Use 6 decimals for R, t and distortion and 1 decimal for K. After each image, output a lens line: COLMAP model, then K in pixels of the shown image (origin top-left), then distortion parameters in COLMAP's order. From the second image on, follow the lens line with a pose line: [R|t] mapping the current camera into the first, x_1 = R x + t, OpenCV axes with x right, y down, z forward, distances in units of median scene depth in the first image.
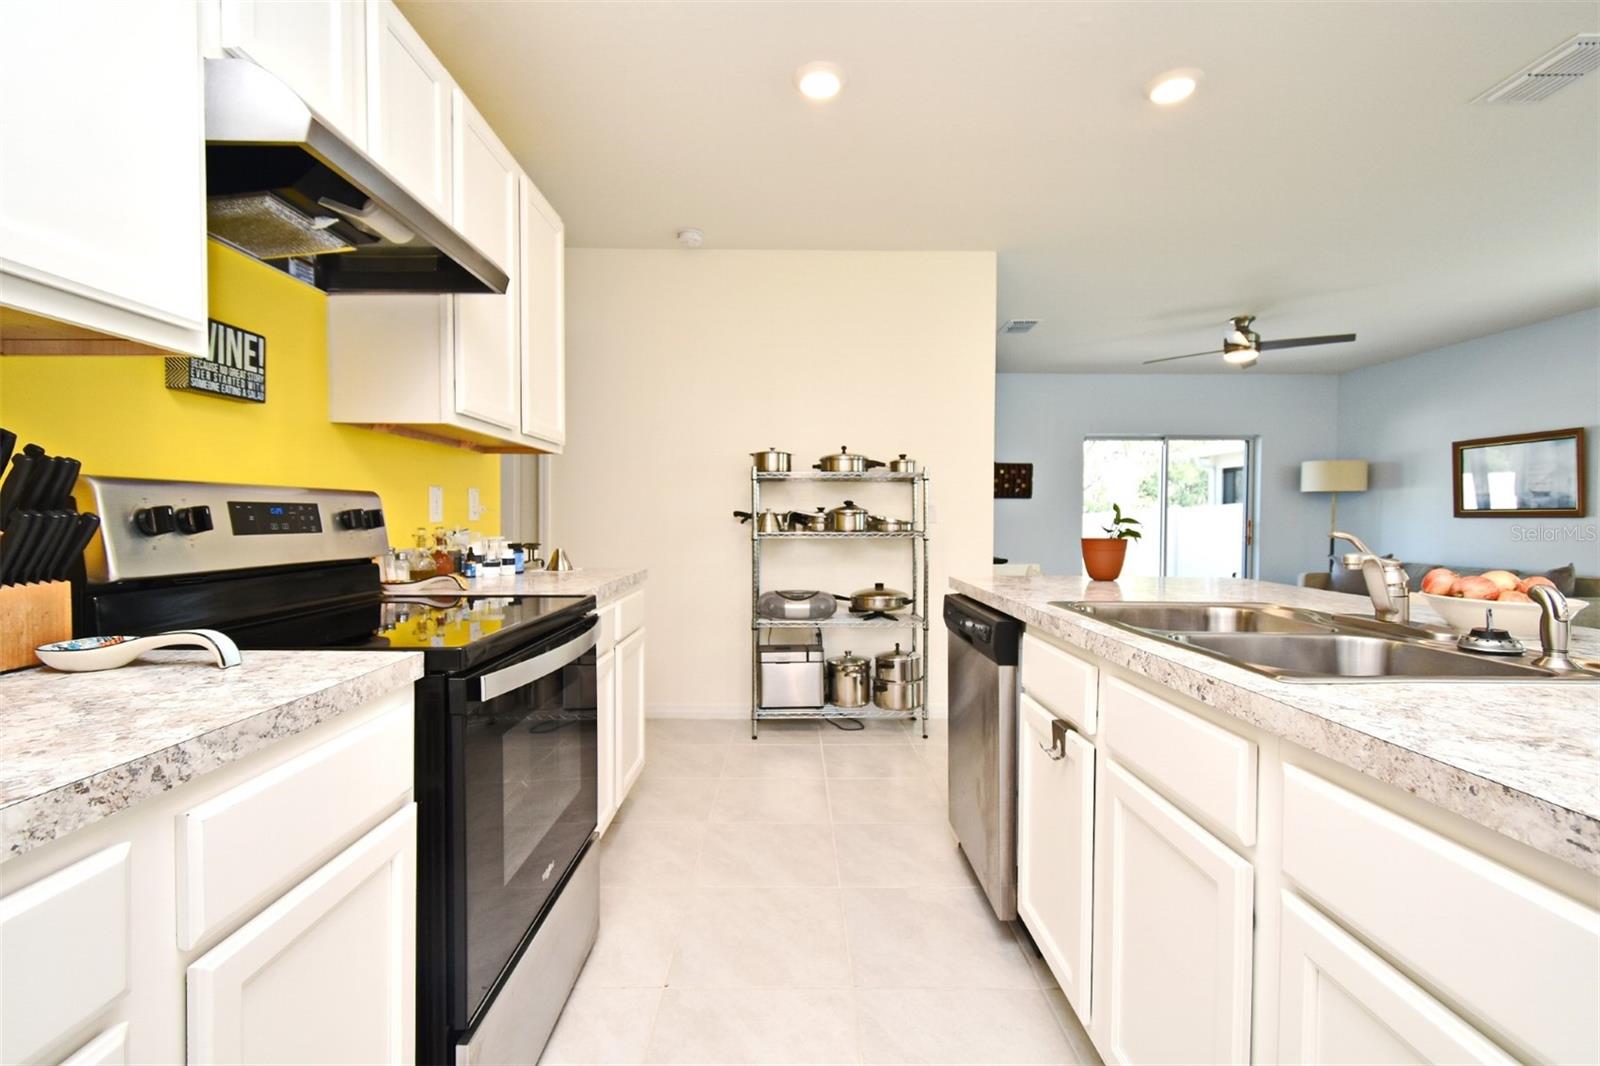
lens RADIAL K [[704.1, 0, 796.7], [0, 704.1, 529.3], [0, 0, 1]] dist [0.007293, -0.003642]
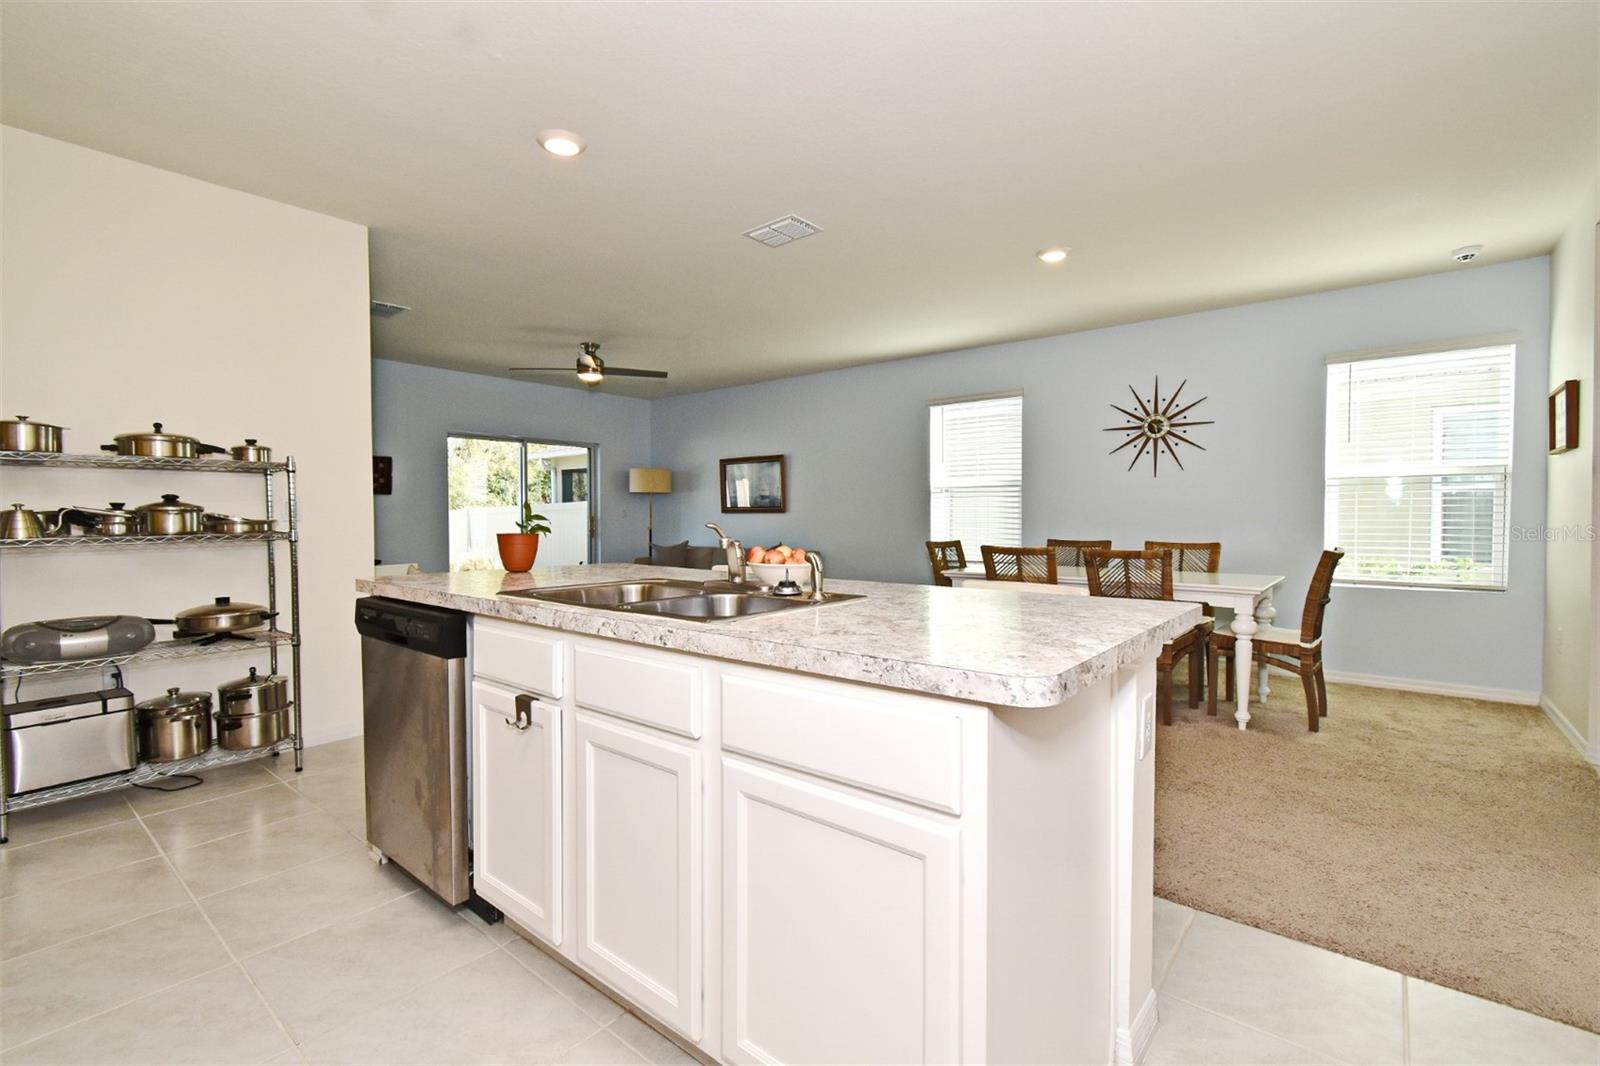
lens RADIAL K [[704.1, 0, 795.1], [0, 704.1, 532.9], [0, 0, 1]] dist [0.007293, -0.003642]
pose [[0.643415, -0.025706, 0.765086, -0.082763], [0.018329, 0.999667, 0.018173, -0.000179], [-0.765298, 0.002330, 0.643672, -0.023809]]
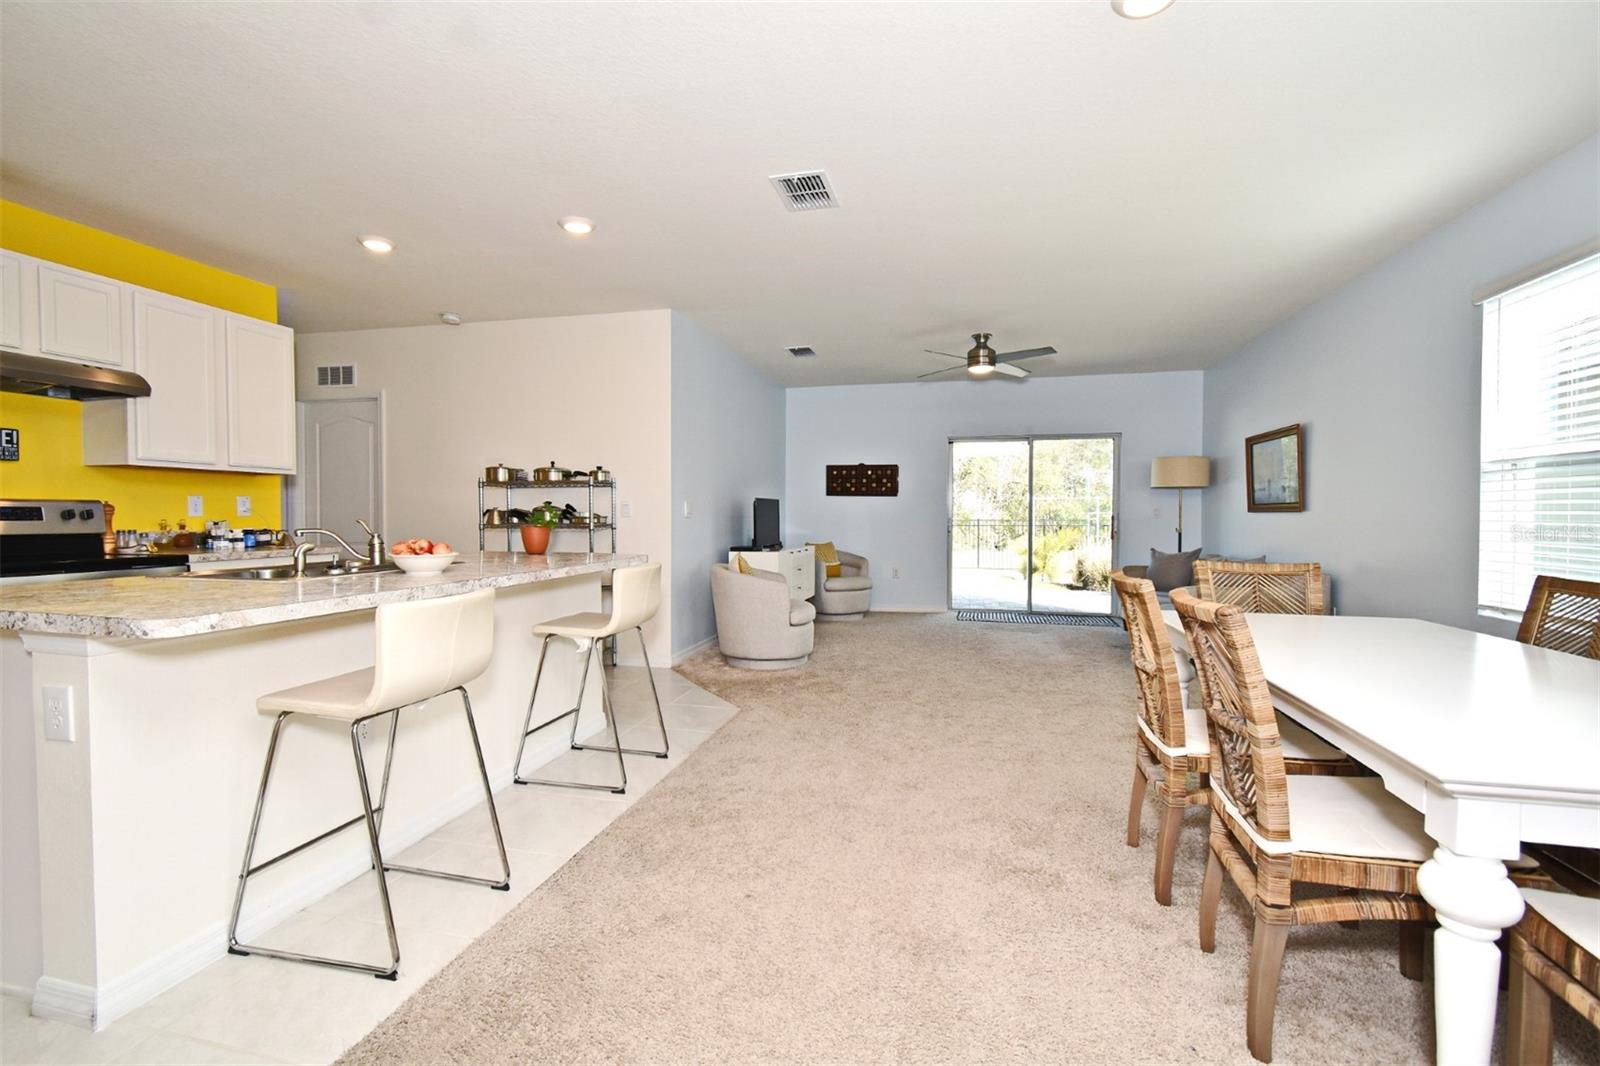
lens RADIAL K [[704.1, 0, 800.0], [0, 704.1, 530.9], [0, 0, 1]] dist [0.007293, -0.003642]
pose [[0.971971, 0.003473, -0.235075, 0.912400], [-0.001892, 0.999974, 0.006951, 0.006974], [0.235093, -0.006311, 0.971952, -0.234885]]
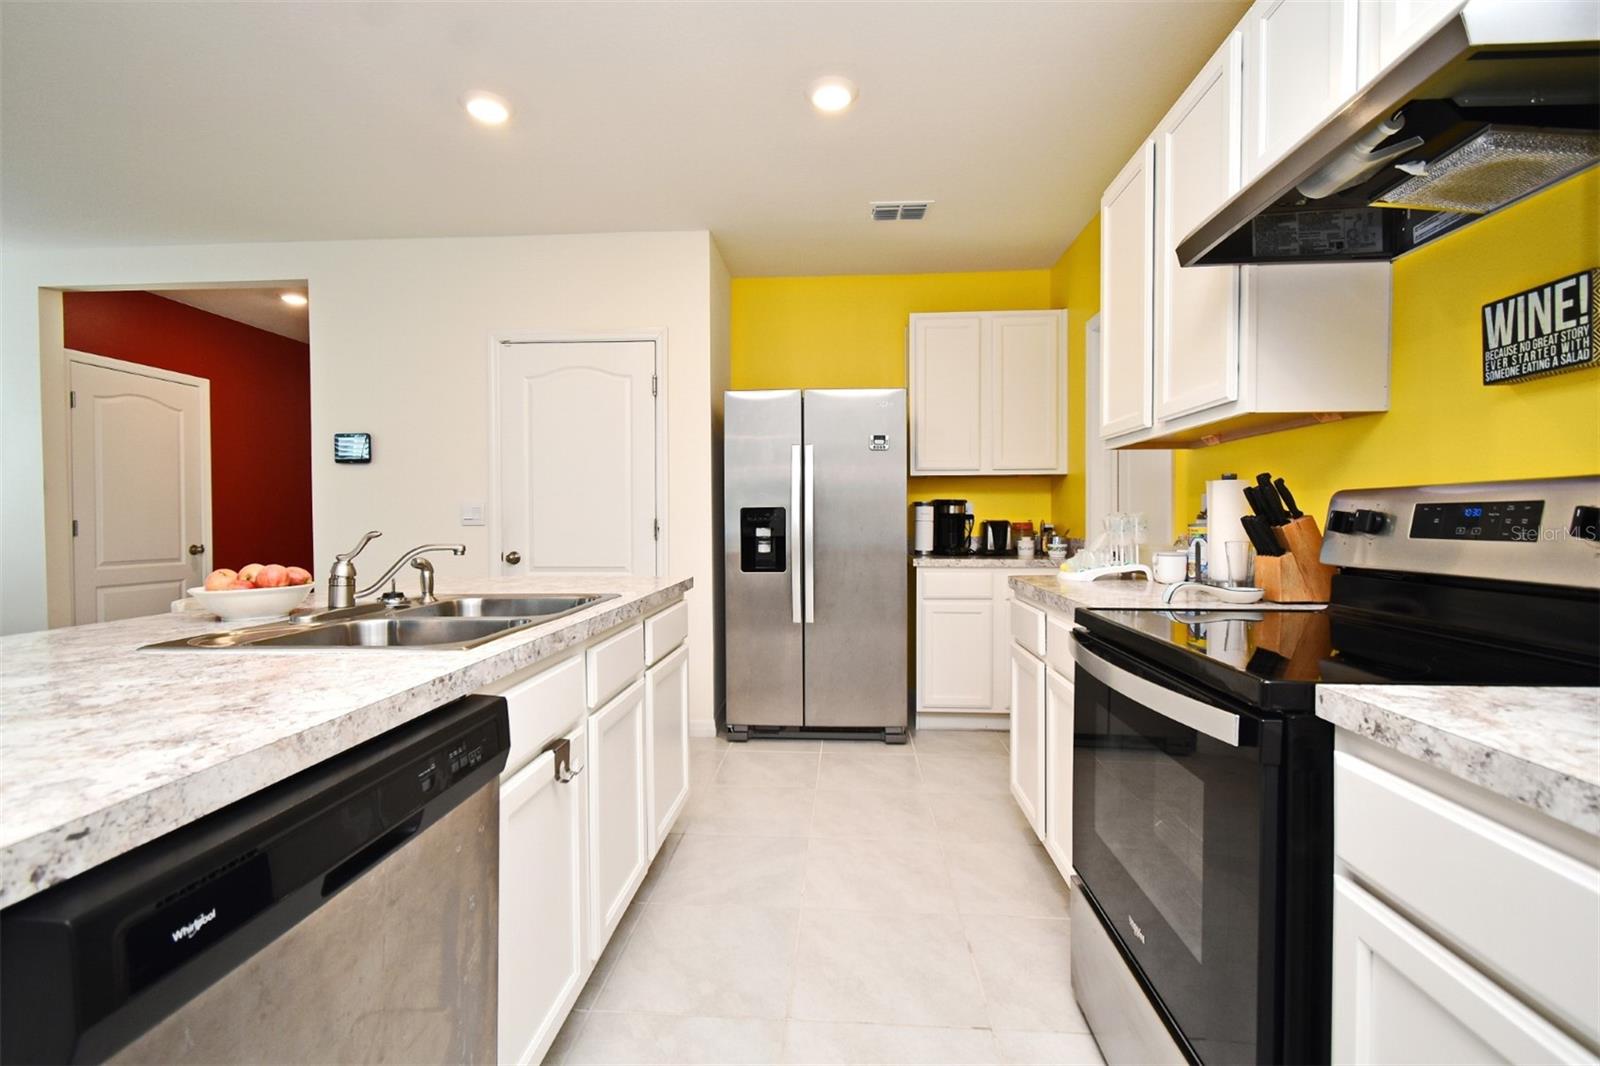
lens RADIAL K [[704.1, 0, 803.8], [0, 704.1, 531.7], [0, 0, 1]] dist [0.007293, -0.003642]
pose [[-0.997702, 0.002851, 0.067698, -0.000119], [0.005343, 0.999313, 0.036663, -0.015673], [-0.067547, 0.036941, -0.997032, 0.785821]]
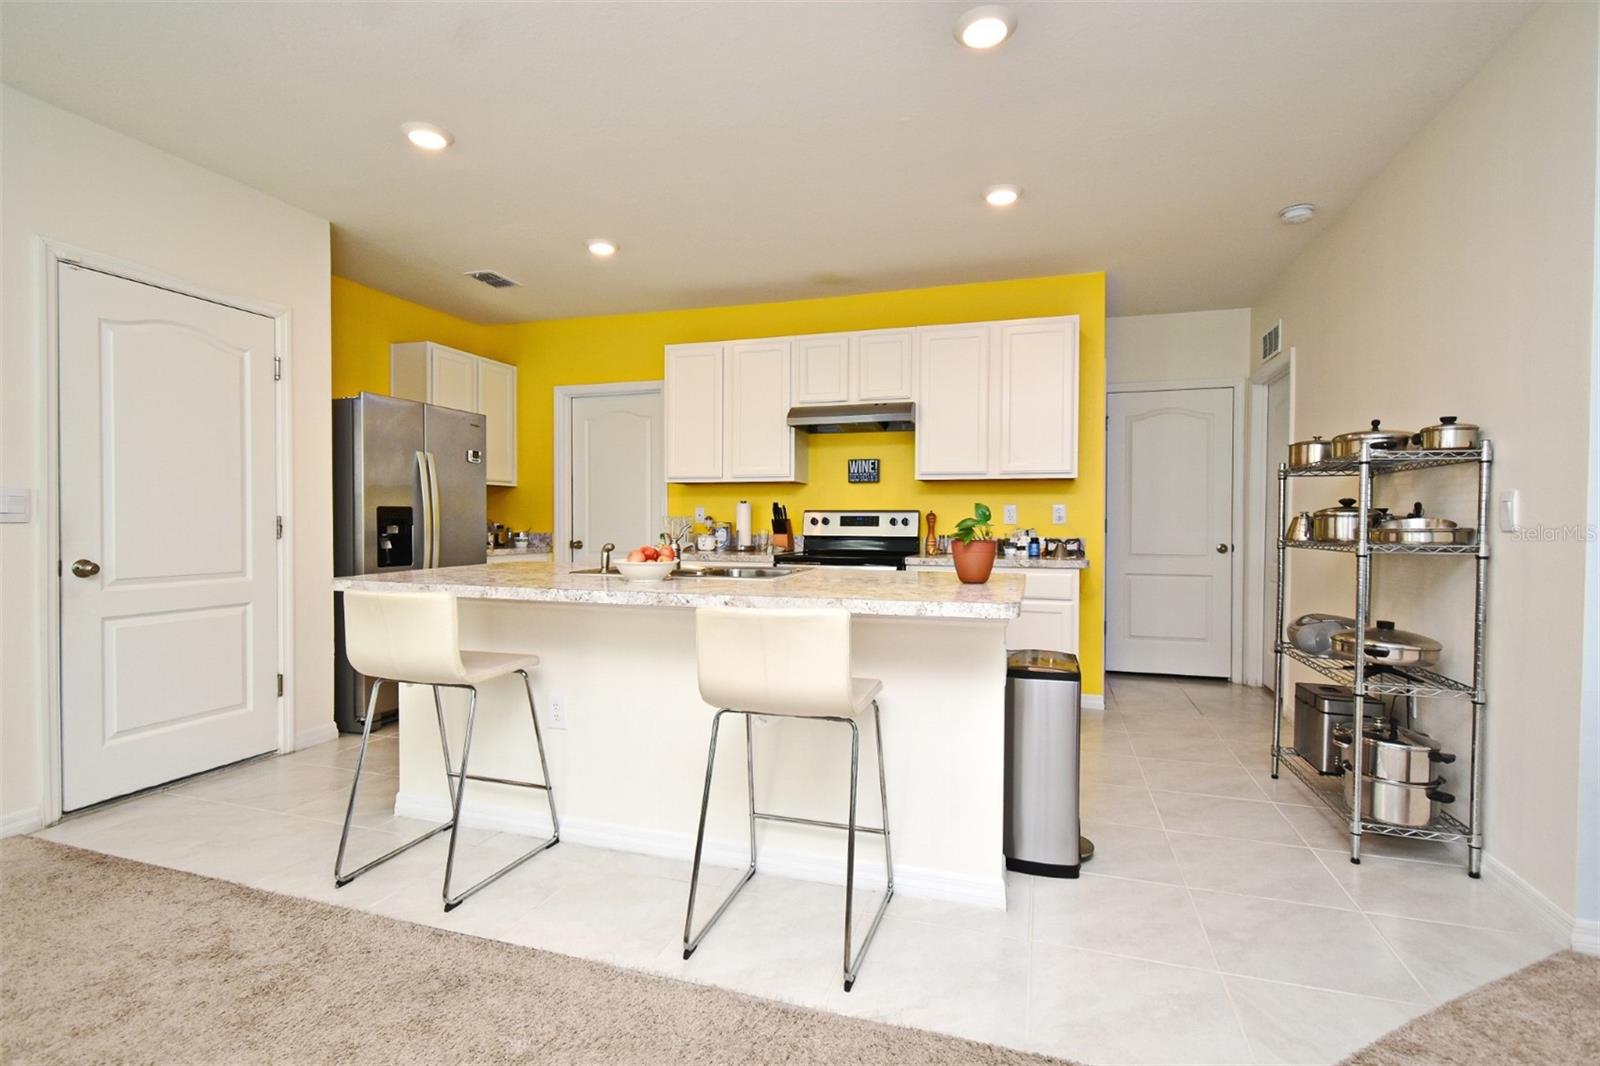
lens RADIAL K [[754.0, 0, 801.9], [0, 754.0, 535.0], [0, 0, 1]] dist [0.007277, -0.004979]
pose [[-0.313176, 0.013211, -0.949603, 1.017661], [-0.022146, 0.999530, 0.021210, -0.007697], [0.949437, 0.027672, -0.312736, 0.743055]]
